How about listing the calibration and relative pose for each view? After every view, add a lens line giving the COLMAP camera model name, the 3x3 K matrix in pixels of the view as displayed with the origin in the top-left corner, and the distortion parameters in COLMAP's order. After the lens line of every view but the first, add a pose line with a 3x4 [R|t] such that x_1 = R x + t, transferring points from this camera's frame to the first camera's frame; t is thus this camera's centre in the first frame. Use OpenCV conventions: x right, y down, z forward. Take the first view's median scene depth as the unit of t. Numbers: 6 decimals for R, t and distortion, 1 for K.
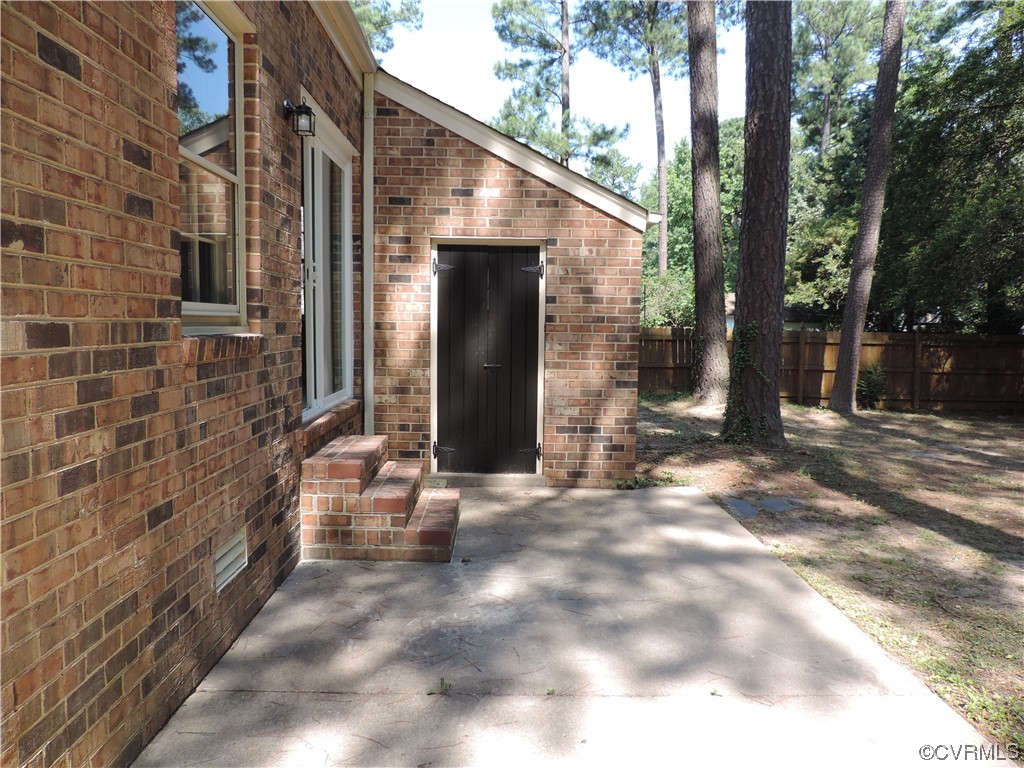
lens RADIAL K [[731.1, 0, 512.6], [0, 731.1, 387.4], [0, 0, 1]] dist [-0.022561, 0.008172]
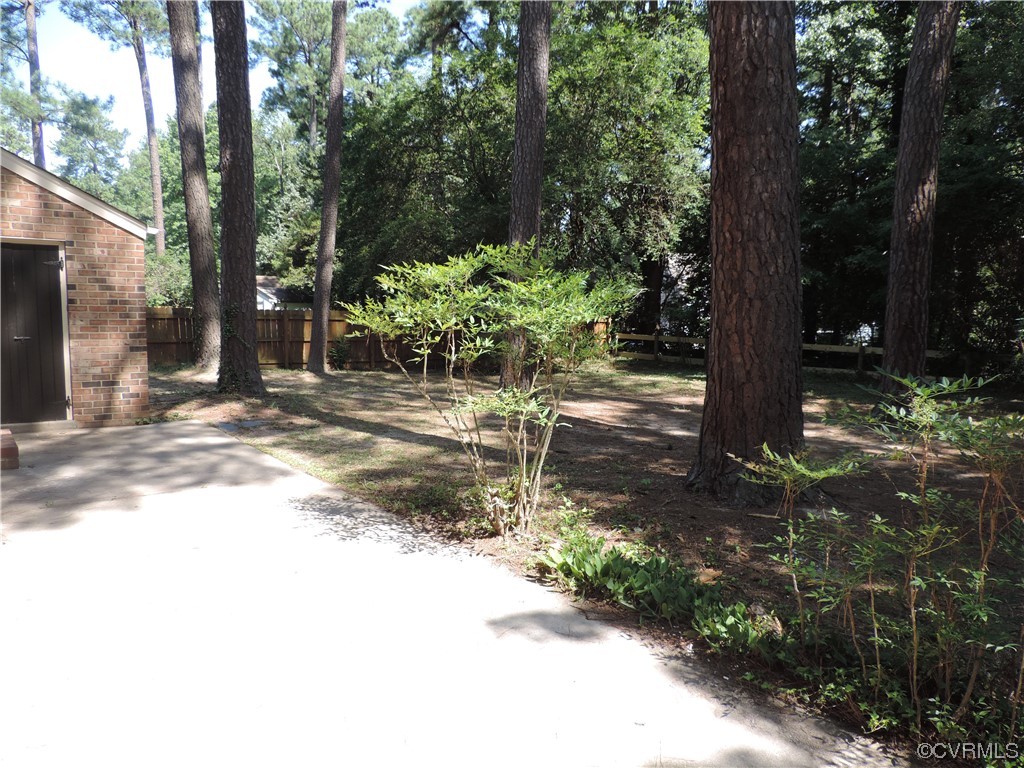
lens RADIAL K [[731.1, 0, 516.5], [0, 731.1, 389.4], [0, 0, 1]] dist [-0.022561, 0.008172]
pose [[0.795895, -0.066582, 0.601762, -0.047928], [0.048144, 0.997747, 0.046720, 0.018800], [-0.603517, -0.008213, 0.797308, -0.236138]]
